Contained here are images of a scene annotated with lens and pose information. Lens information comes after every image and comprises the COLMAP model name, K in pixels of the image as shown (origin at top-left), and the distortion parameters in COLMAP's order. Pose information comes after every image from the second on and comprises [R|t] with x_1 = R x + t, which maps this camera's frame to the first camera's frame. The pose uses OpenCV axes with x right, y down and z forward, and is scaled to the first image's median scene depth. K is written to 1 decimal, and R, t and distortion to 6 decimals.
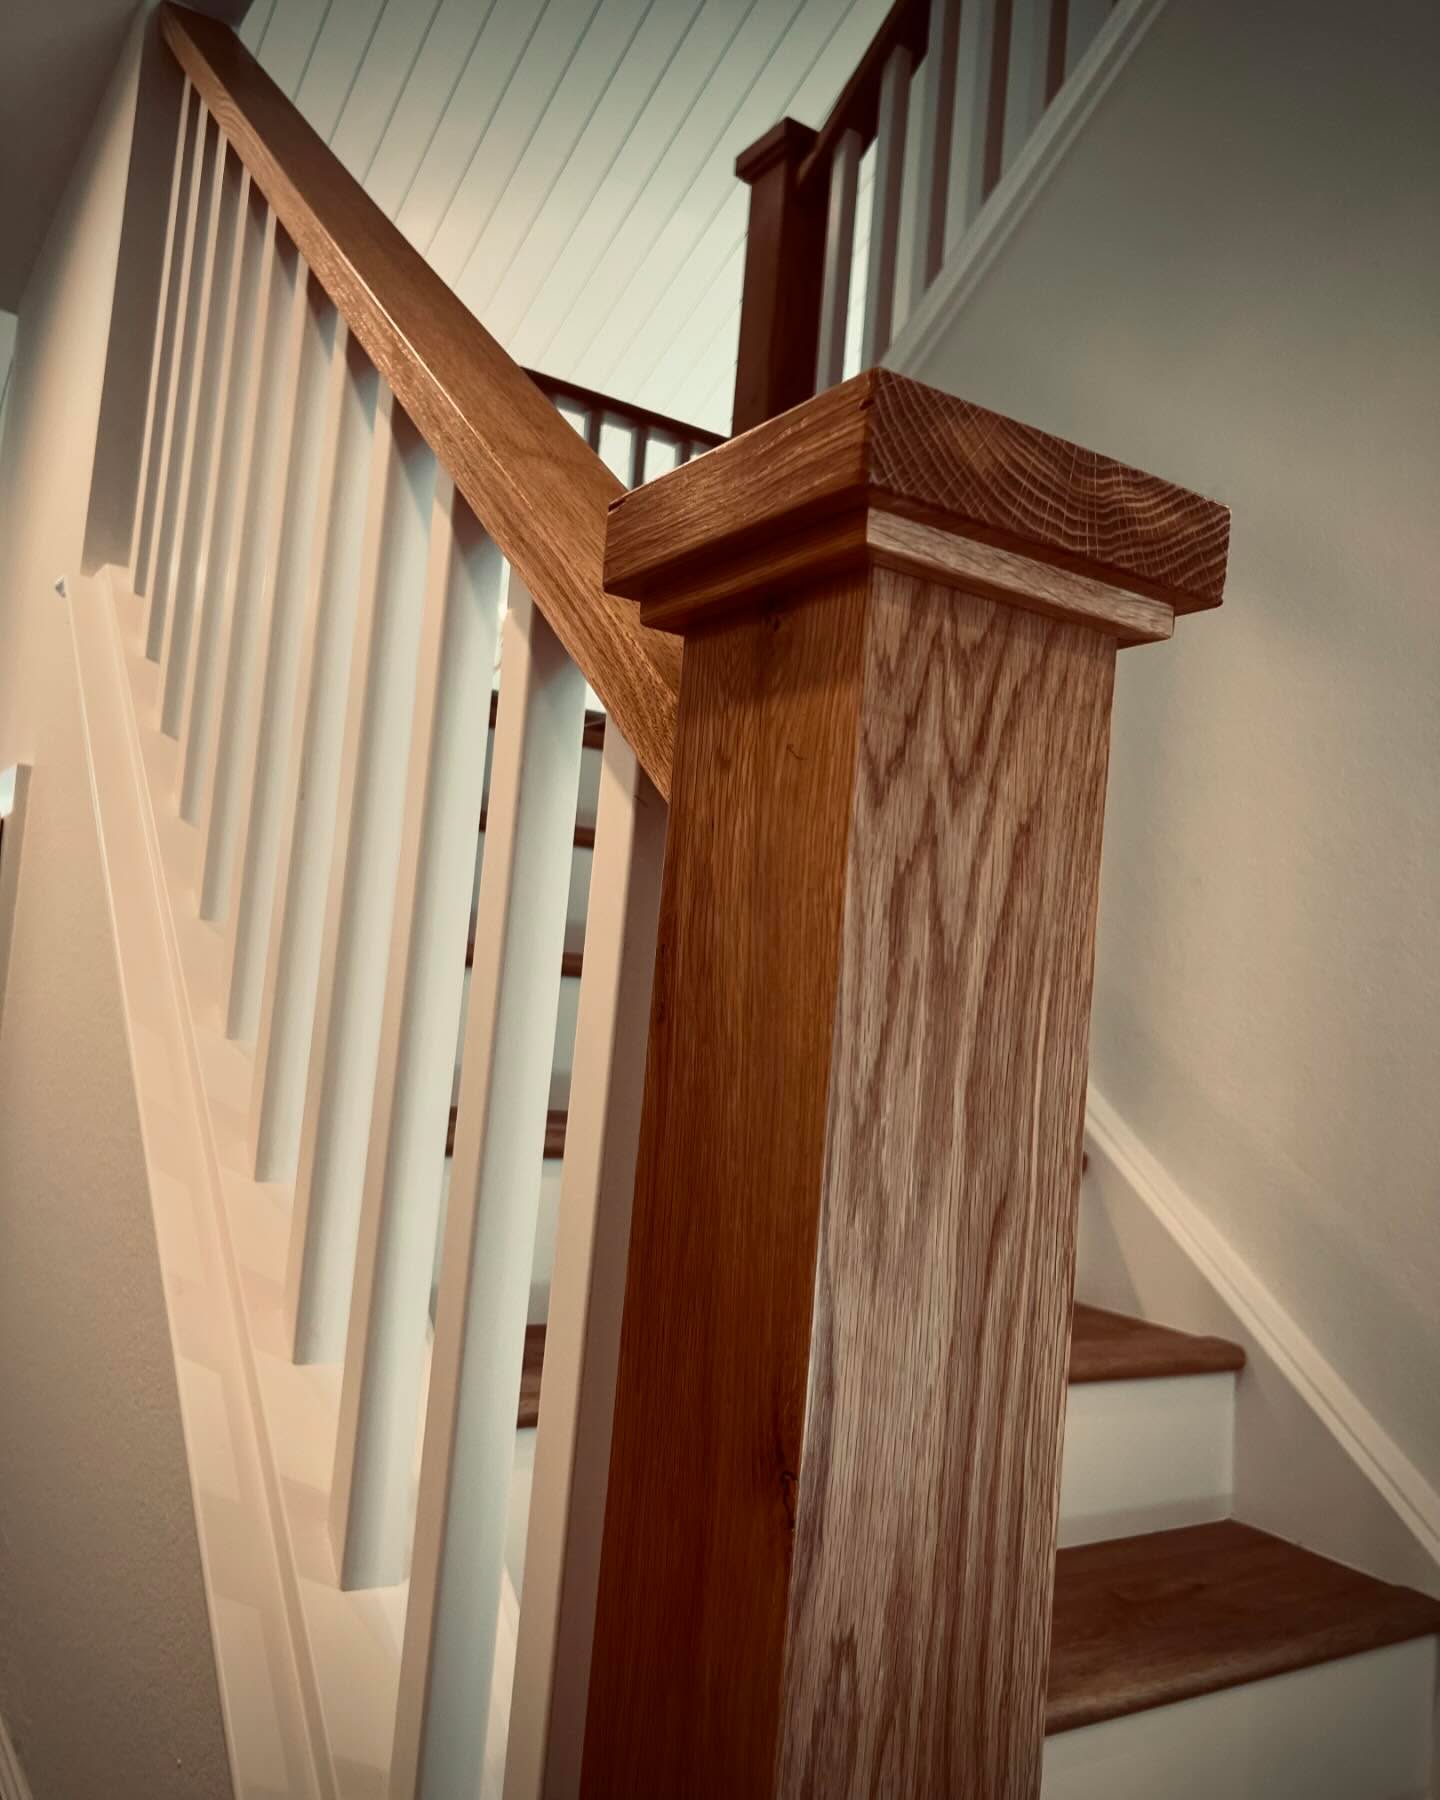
lens RADIAL K [[1465.7, 0, 720.0], [0, 1465.7, 904.9], [0, 0, 1]] dist [0.010697, 0.001098]
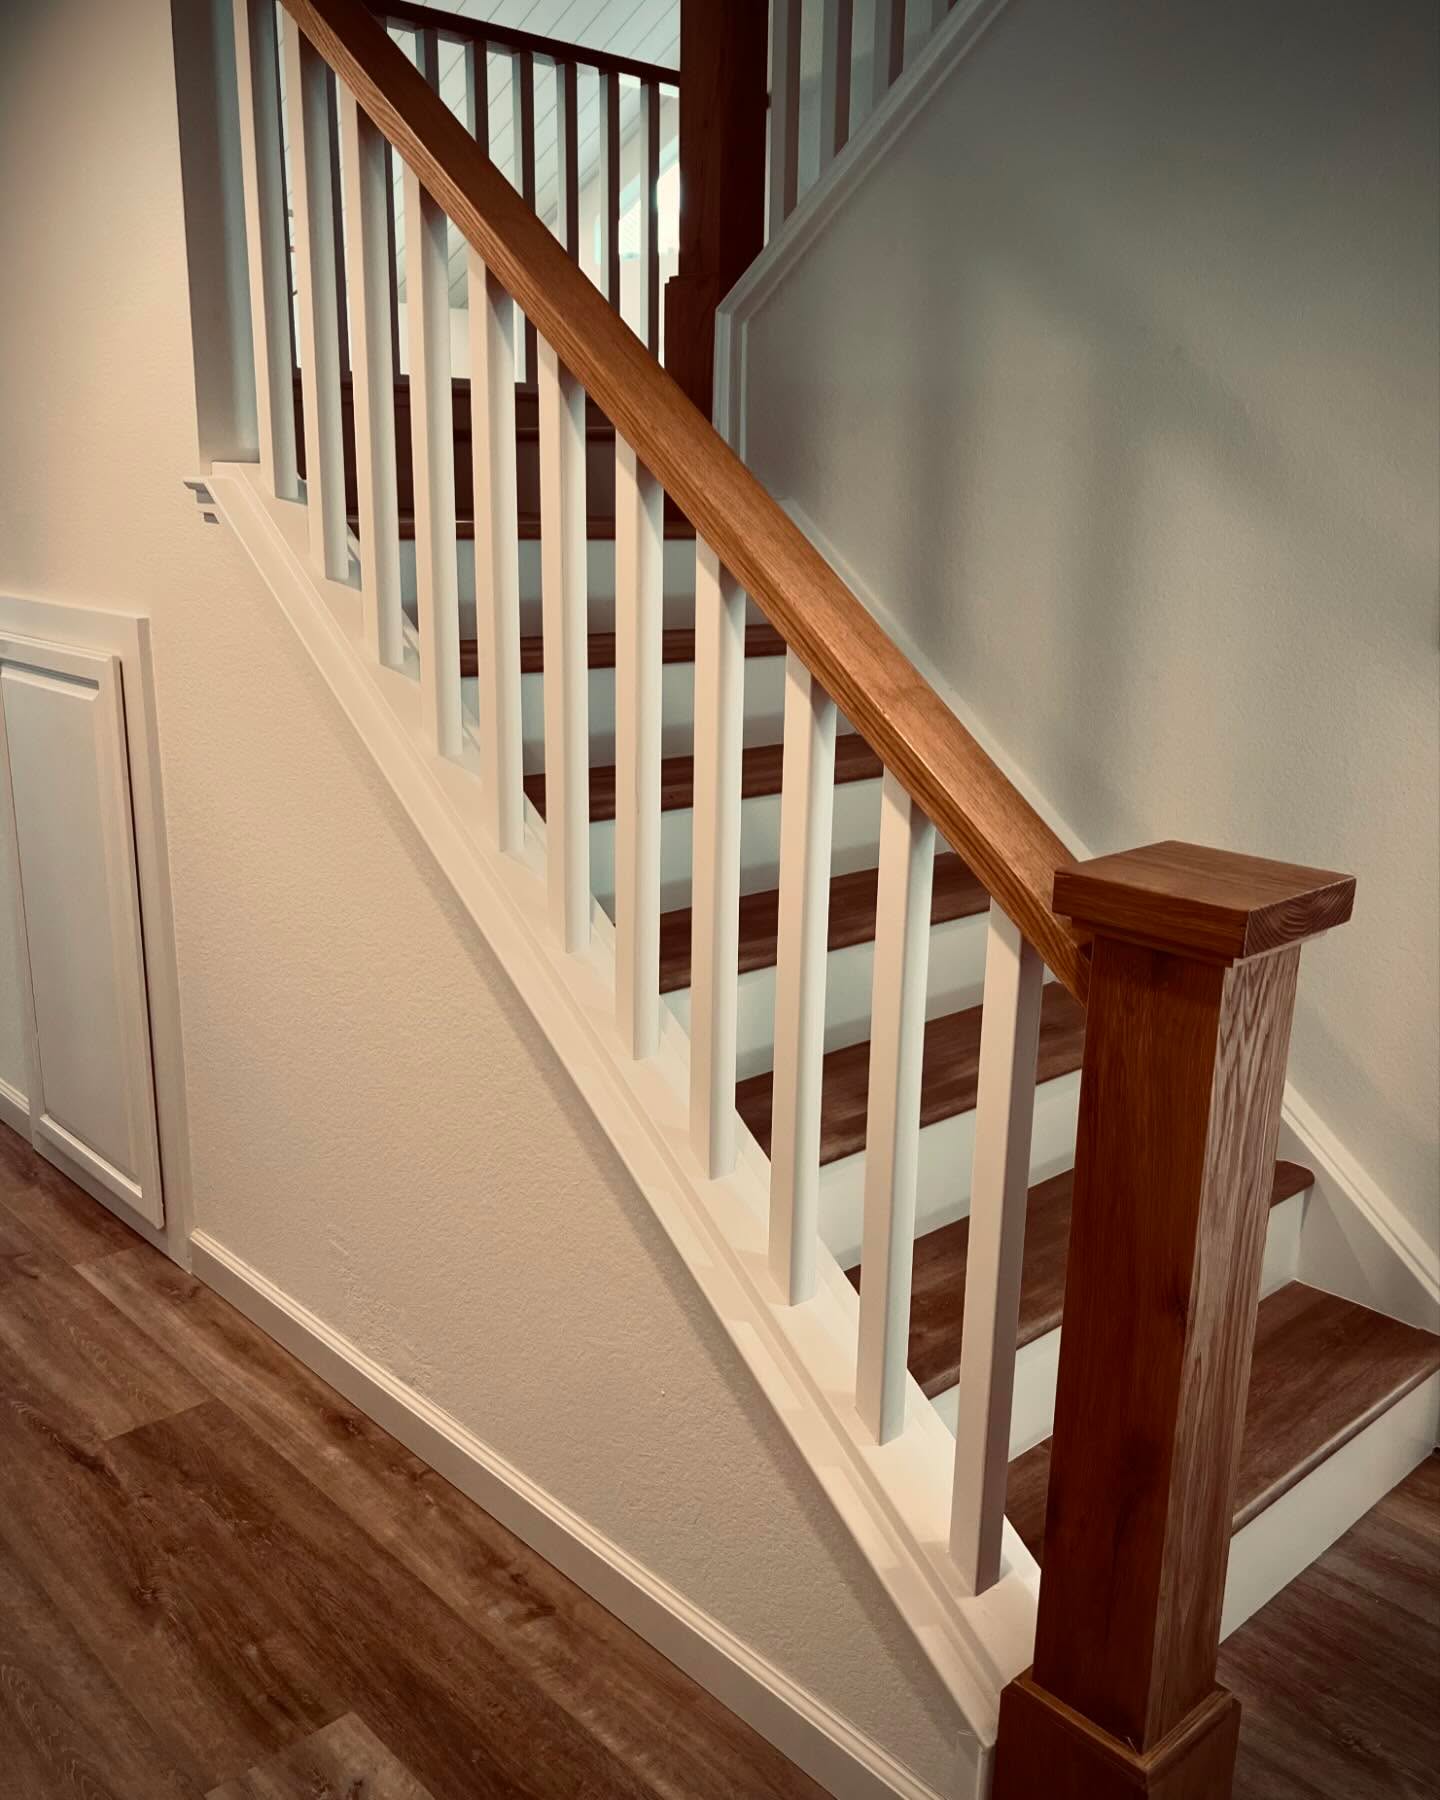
lens RADIAL K [[1581.3, 0, 722.4], [0, 1581.3, 899.2], [0, 0, 1]] dist [-0.017130, -0.002180]
pose [[0.982451, -0.110048, 0.150597, -0.996244], [0.053418, 0.939587, 0.338117, -1.157136], [-0.178708, -0.324139, 0.928977, -1.085934]]
